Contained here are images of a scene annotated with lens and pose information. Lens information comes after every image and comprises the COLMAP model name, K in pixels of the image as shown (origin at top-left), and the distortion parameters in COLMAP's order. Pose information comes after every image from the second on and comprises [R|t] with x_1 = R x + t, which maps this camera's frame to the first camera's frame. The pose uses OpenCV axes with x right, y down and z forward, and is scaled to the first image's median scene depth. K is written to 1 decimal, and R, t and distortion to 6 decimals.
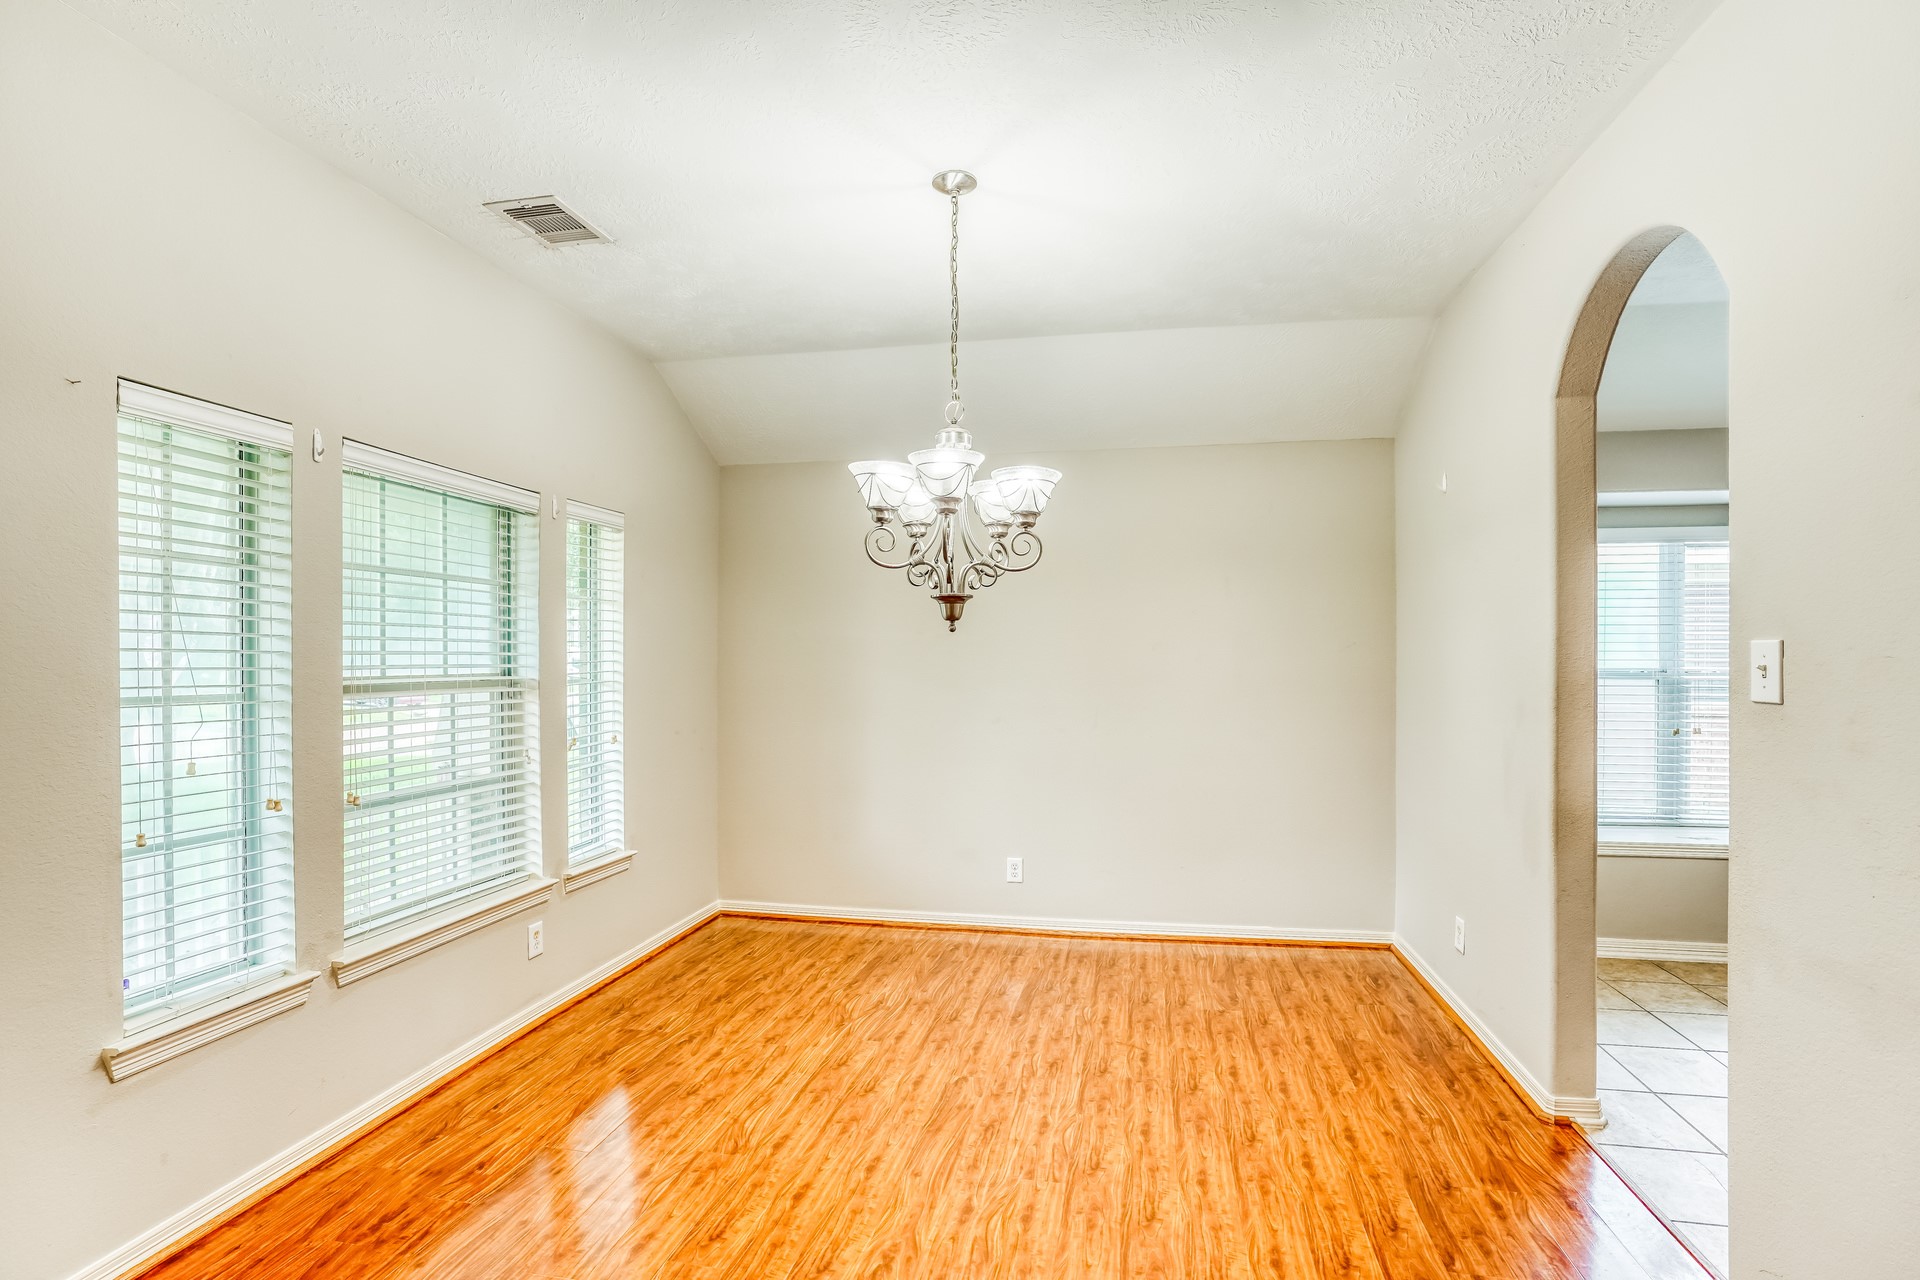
lens RADIAL K [[887.7, 0, 965.3], [0, 887.7, 646.7], [0, 0, 1]] dist [-0.016589, 0.001522]
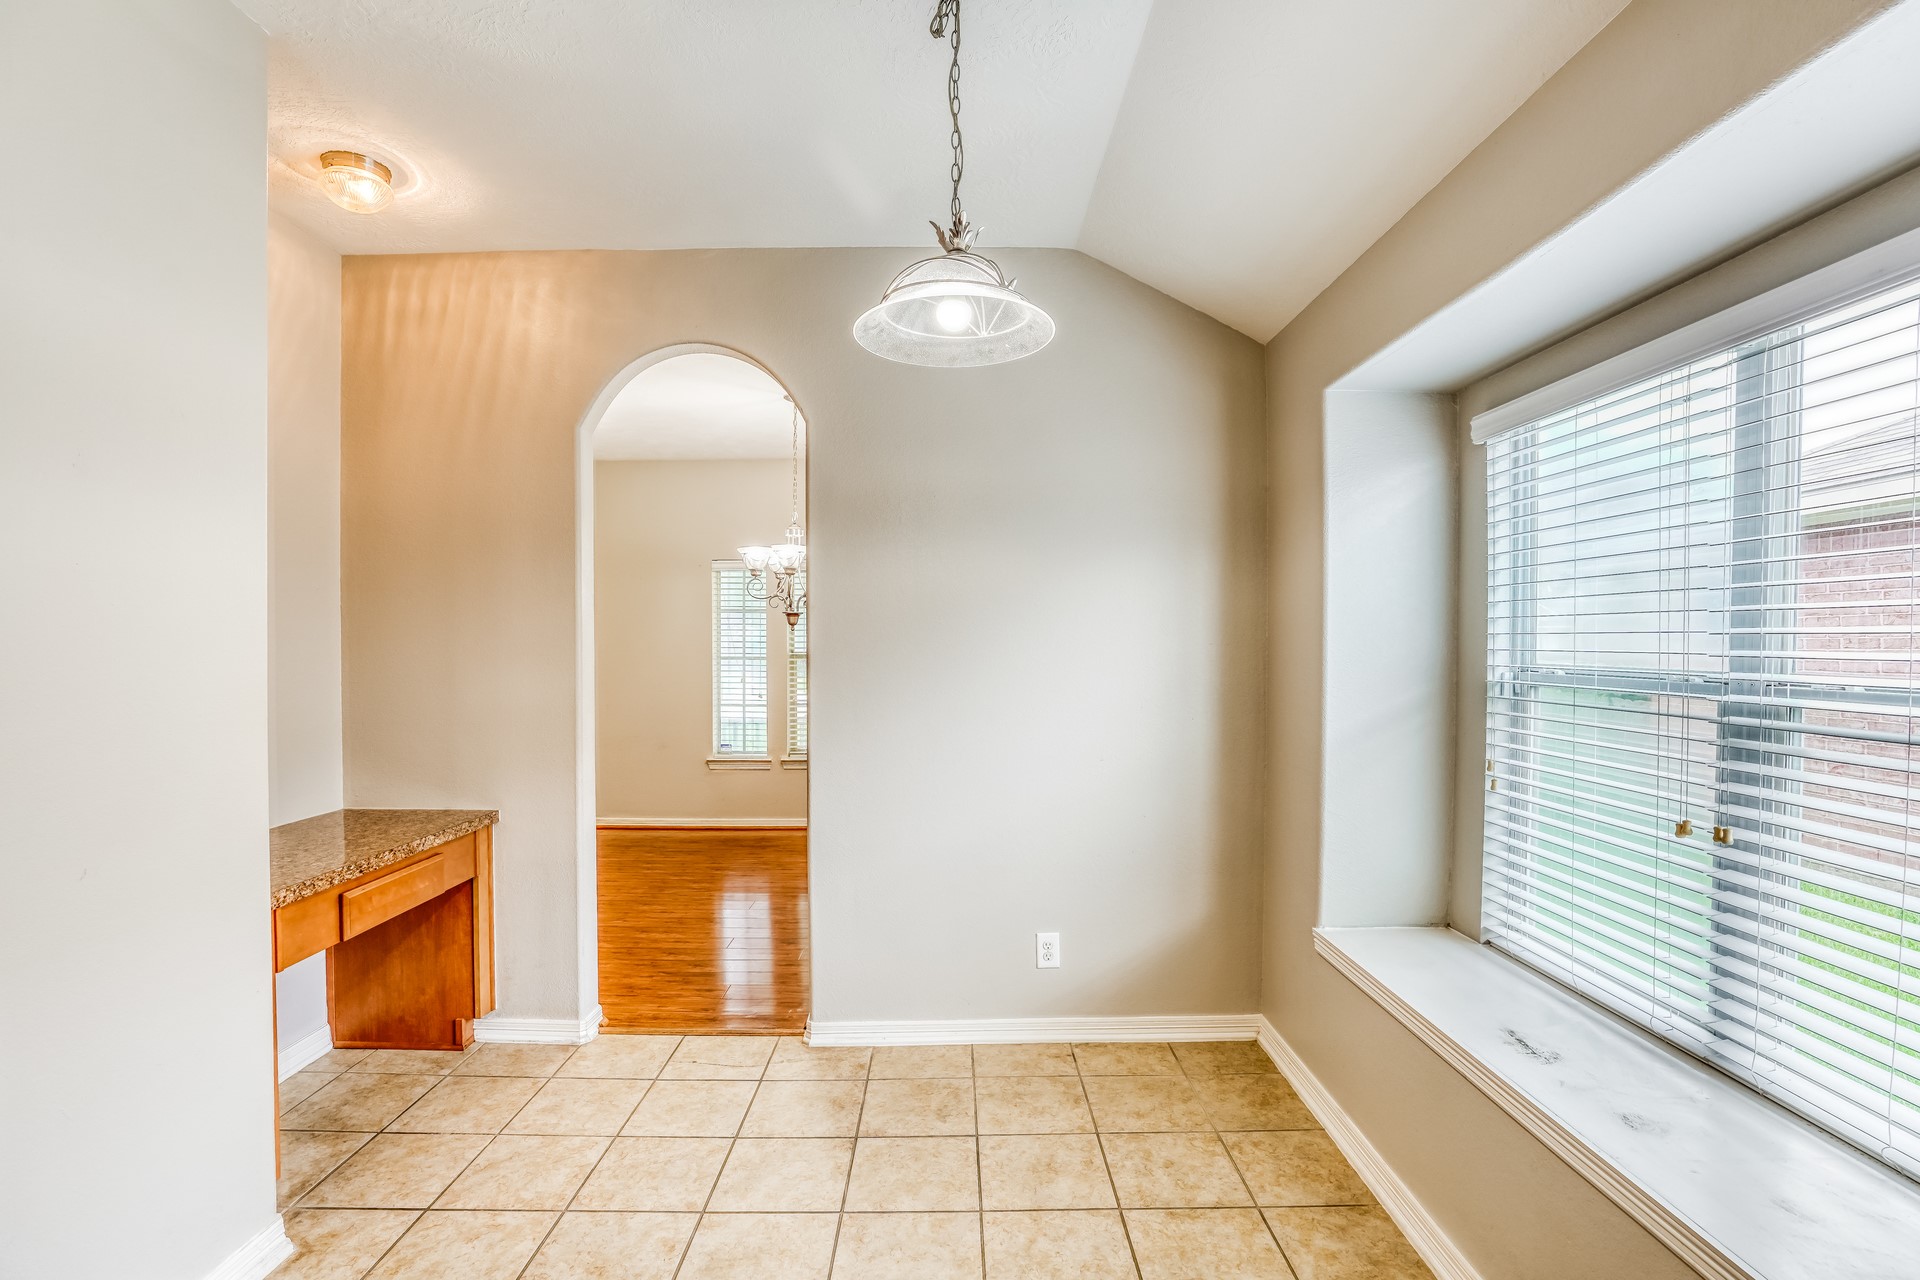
lens RADIAL K [[887.7, 0, 964.2], [0, 887.7, 647.2], [0, 0, 1]] dist [-0.016589, 0.001522]
pose [[0.185365, 0.002170, -0.982667, 1.972999], [0.006375, 0.999974, 0.003411, 0.013039], [0.982649, -0.006896, 0.185346, 1.012206]]
